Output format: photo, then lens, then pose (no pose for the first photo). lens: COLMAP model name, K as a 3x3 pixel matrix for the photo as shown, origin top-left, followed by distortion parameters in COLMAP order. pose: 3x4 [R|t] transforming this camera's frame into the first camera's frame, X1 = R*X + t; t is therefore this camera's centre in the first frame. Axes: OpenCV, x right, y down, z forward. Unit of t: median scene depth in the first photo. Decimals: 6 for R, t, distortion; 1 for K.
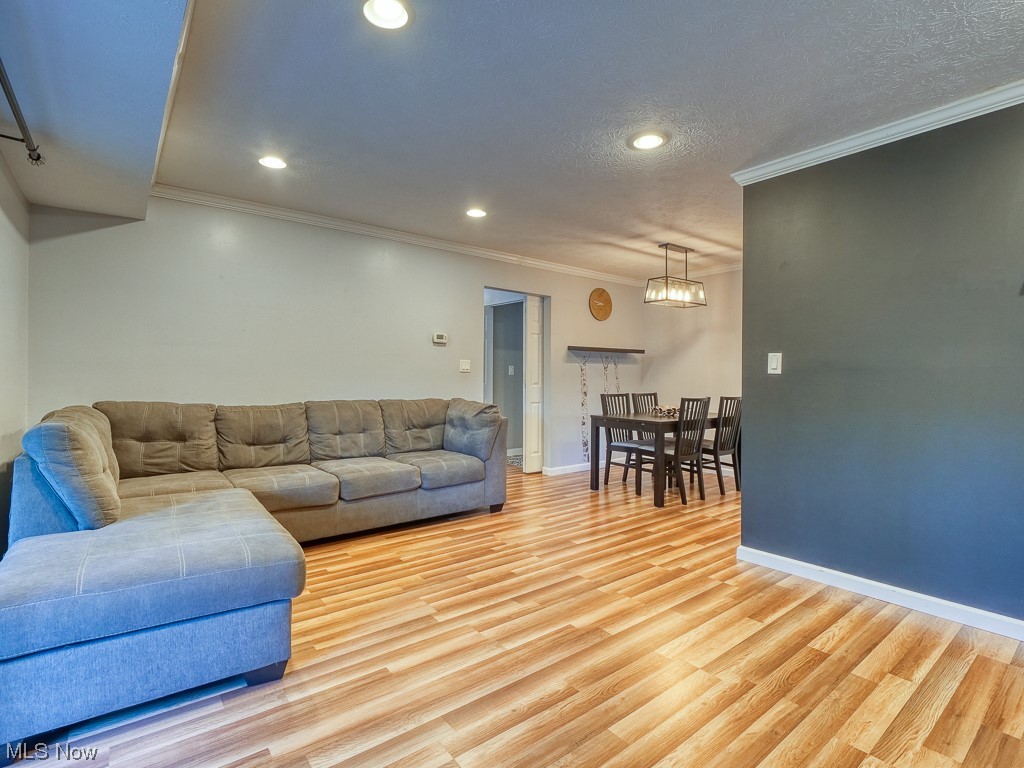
lens RADIAL K [[503.3, 0, 513.2], [0, 503.3, 378.2], [0, 0, 1]] dist [-0.013200, -0.000770]
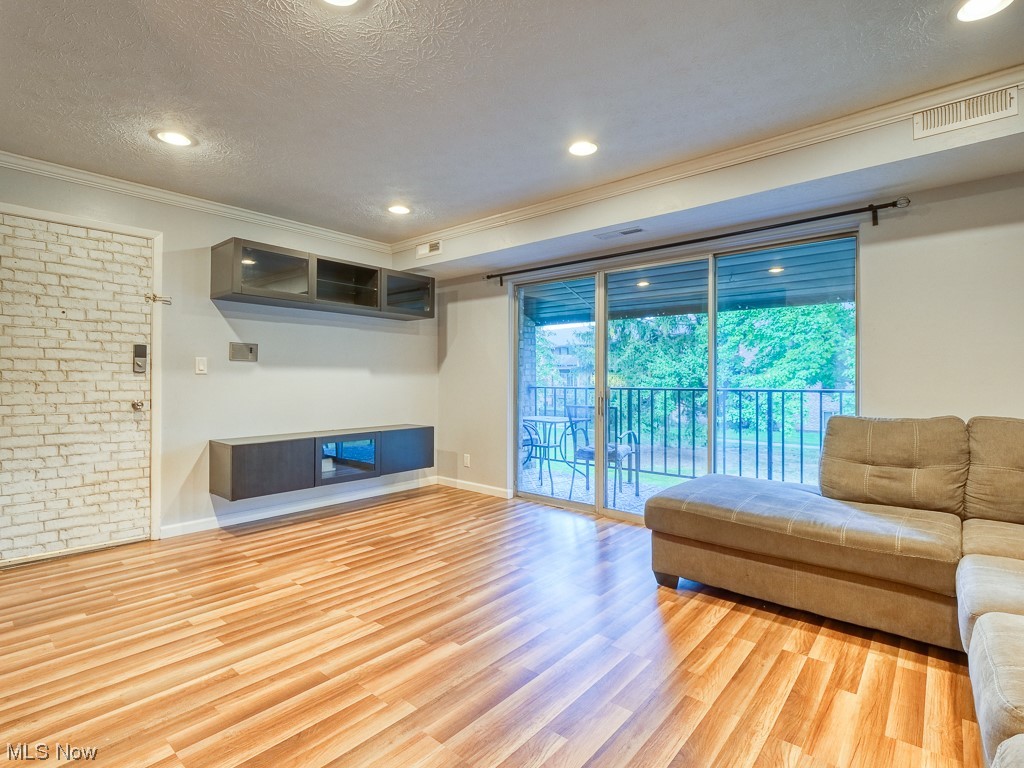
lens RADIAL K [[509.3, 0, 513.0], [0, 509.3, 378.1], [0, 0, 1]] dist [-0.013642, -0.000370]
pose [[-0.981265, -0.008533, -0.192475, 0.124287], [-0.008912, 0.999960, 0.001105, -0.002070], [0.192458, 0.002800, -0.981301, 1.185383]]
